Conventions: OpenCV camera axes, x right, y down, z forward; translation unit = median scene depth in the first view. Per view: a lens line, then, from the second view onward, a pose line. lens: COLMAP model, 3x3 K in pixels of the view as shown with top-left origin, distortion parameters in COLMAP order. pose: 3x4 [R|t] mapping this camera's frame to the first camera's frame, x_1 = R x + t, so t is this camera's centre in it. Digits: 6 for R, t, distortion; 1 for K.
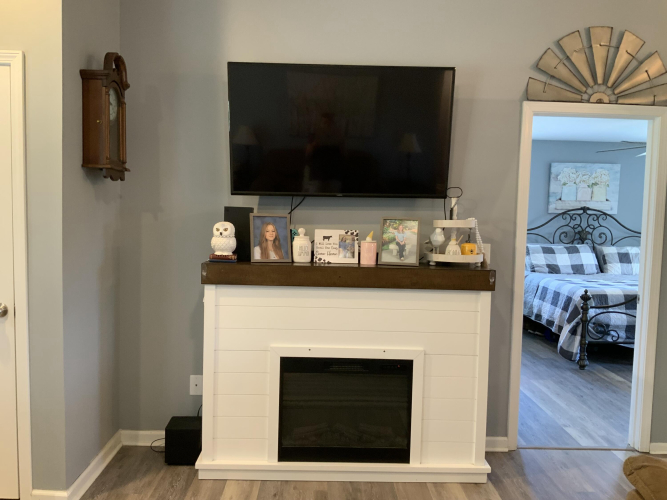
lens RADIAL K [[556.3, 0, 332.9], [0, 556.3, 250.7], [0, 0, 1]] dist [0.051526, -0.098733]
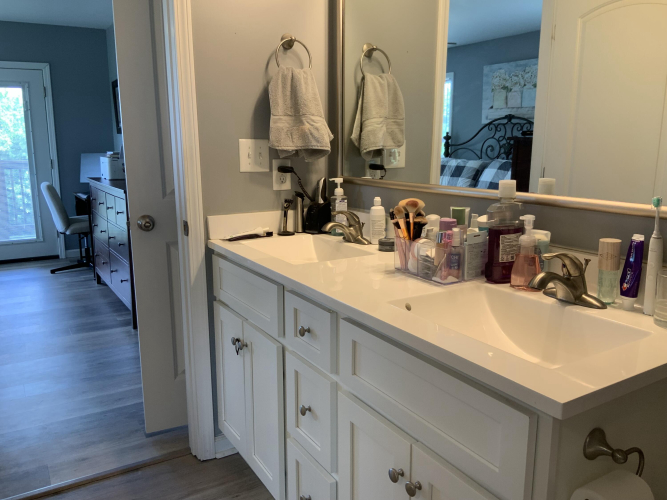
lens RADIAL K [[556.3, 0, 333.3], [0, 556.3, 249.3], [0, 0, 1]] dist [0.051526, -0.098733]
pose [[0.497497, 0.154822, -0.853538, 1.069389], [-0.051176, 0.987469, 0.149287, 0.009861], [0.865955, -0.030589, 0.499186, 0.340231]]
